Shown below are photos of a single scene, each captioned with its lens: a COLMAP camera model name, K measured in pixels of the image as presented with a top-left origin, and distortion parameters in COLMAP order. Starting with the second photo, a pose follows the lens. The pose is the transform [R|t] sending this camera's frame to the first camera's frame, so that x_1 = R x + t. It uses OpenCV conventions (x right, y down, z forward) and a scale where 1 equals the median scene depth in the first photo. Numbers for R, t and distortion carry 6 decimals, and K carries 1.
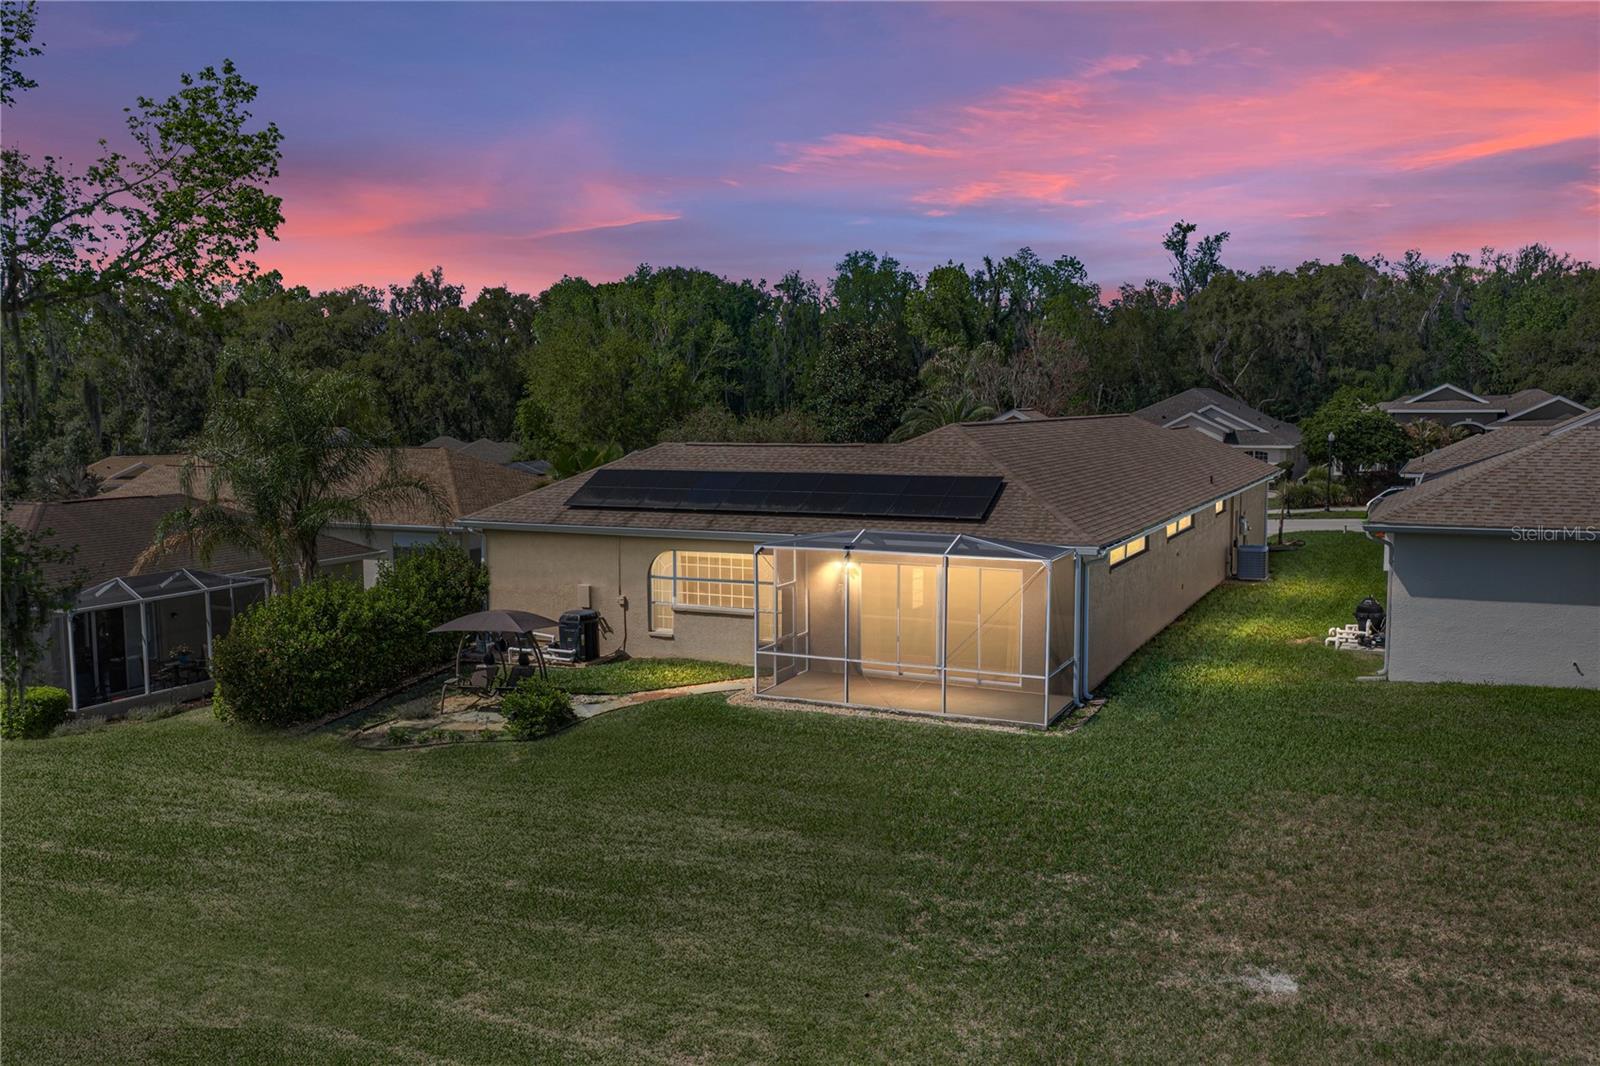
lens RADIAL K [[1319.5, 0, 800.0], [0, 1319.5, 533.0], [0, 0, 1]] dist [0.026064, -0.004670]
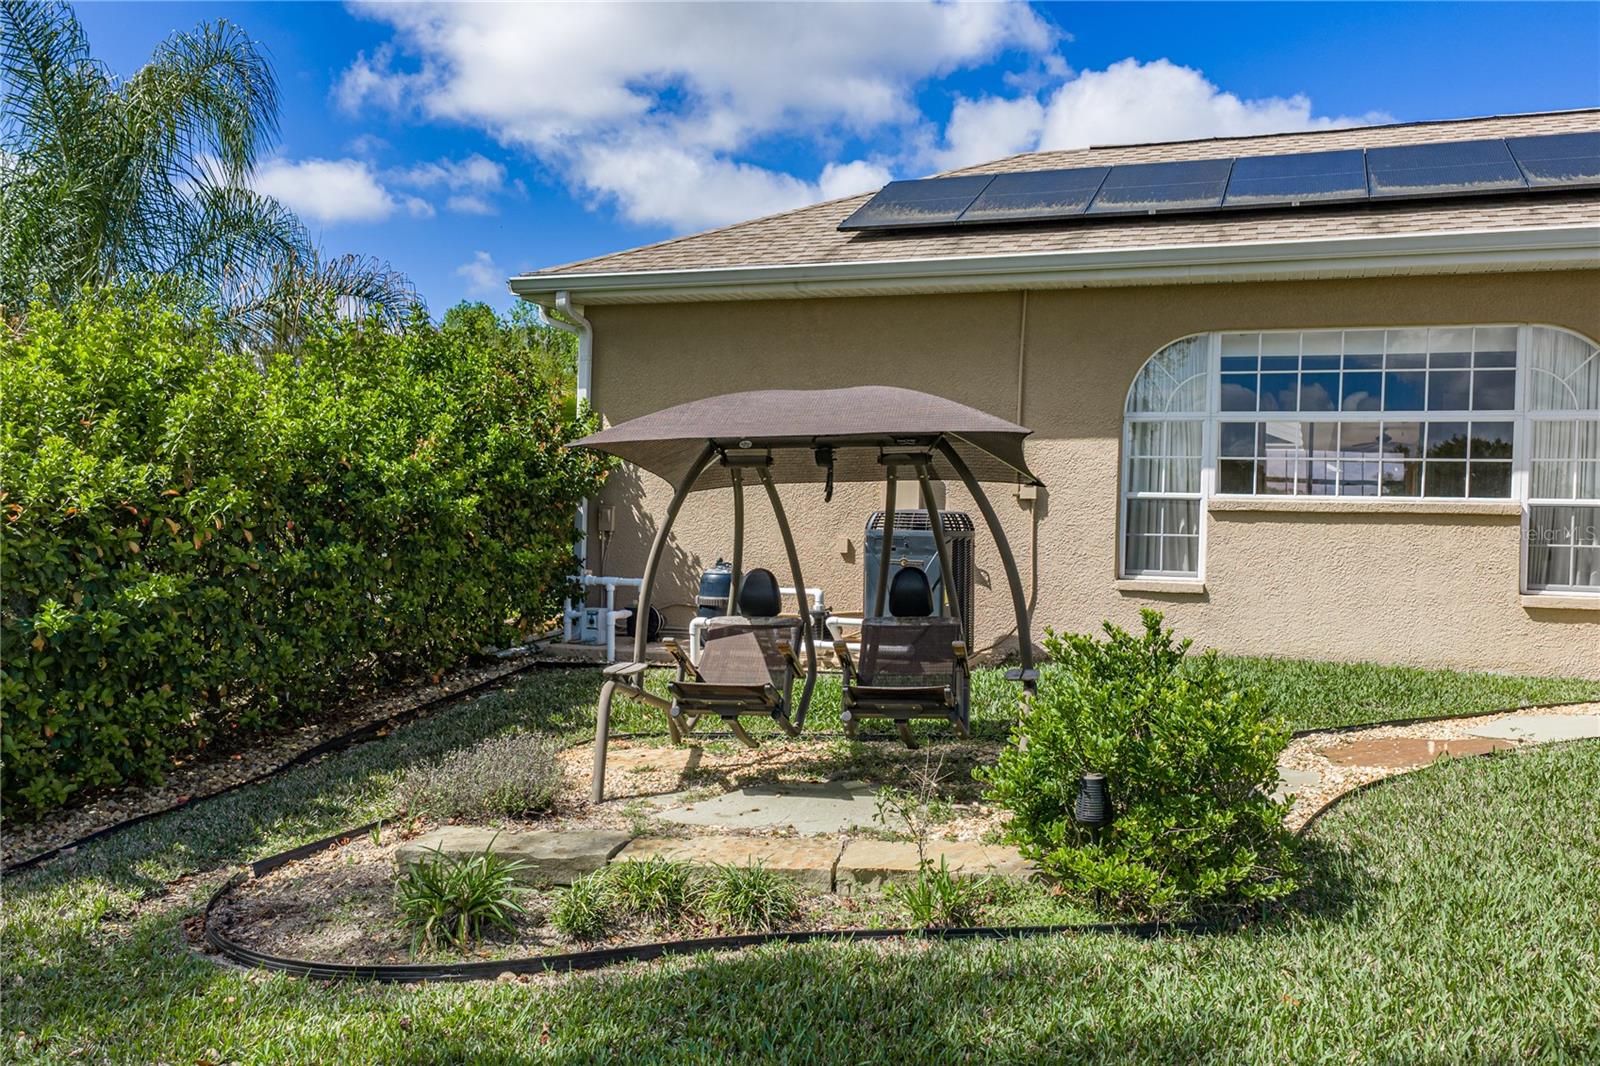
lens RADIAL K [[1376.3, 0, 800.9], [0, 1376.3, 541.3], [0, 0, 1]] dist [0.028283, -0.005989]
pose [[0.994098, 0.032098, 0.103624, -0.254300], [-0.022605, 0.995547, -0.091516, 0.108963], [-0.106100, 0.088634, 0.990397, 0.725434]]
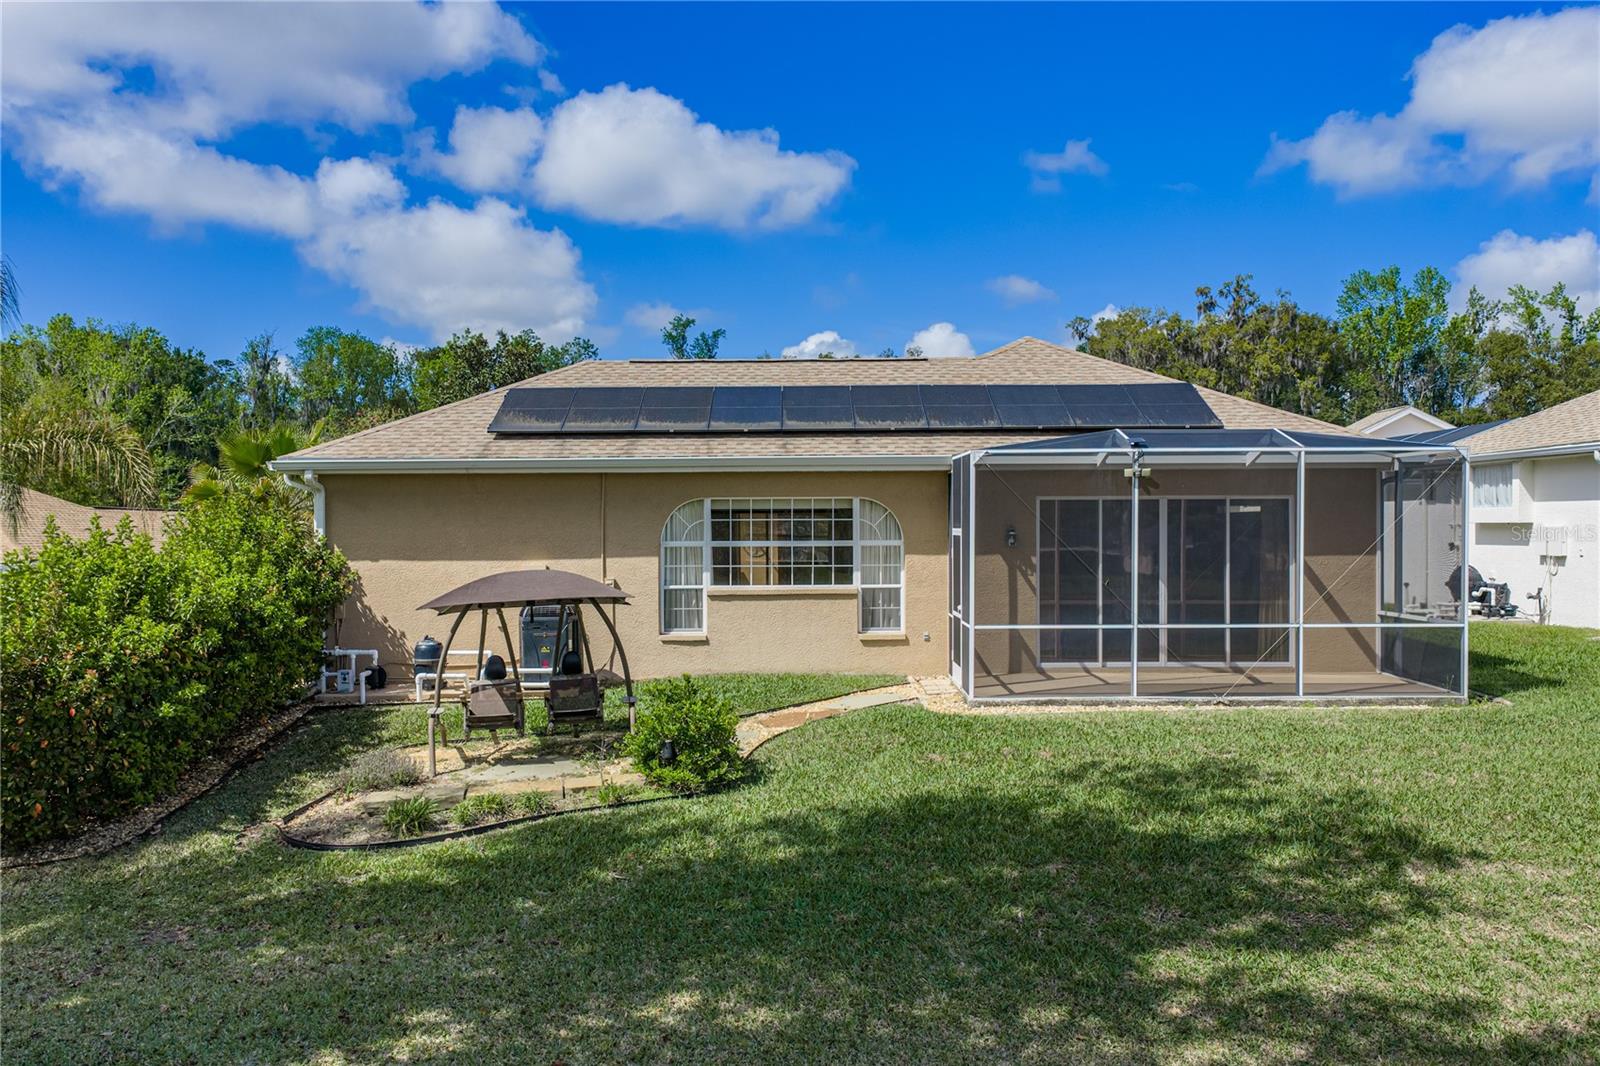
lens RADIAL K [[1319.5, 0, 800.0], [0, 1319.5, 533.0], [0, 0, 1]] dist [0.026064, -0.004670]
pose [[0.896161, -0.000896, 0.443728, -0.358582], [0.044780, 0.995075, -0.088430, 0.093096], [-0.441464, 0.099117, 0.891788, 0.468012]]
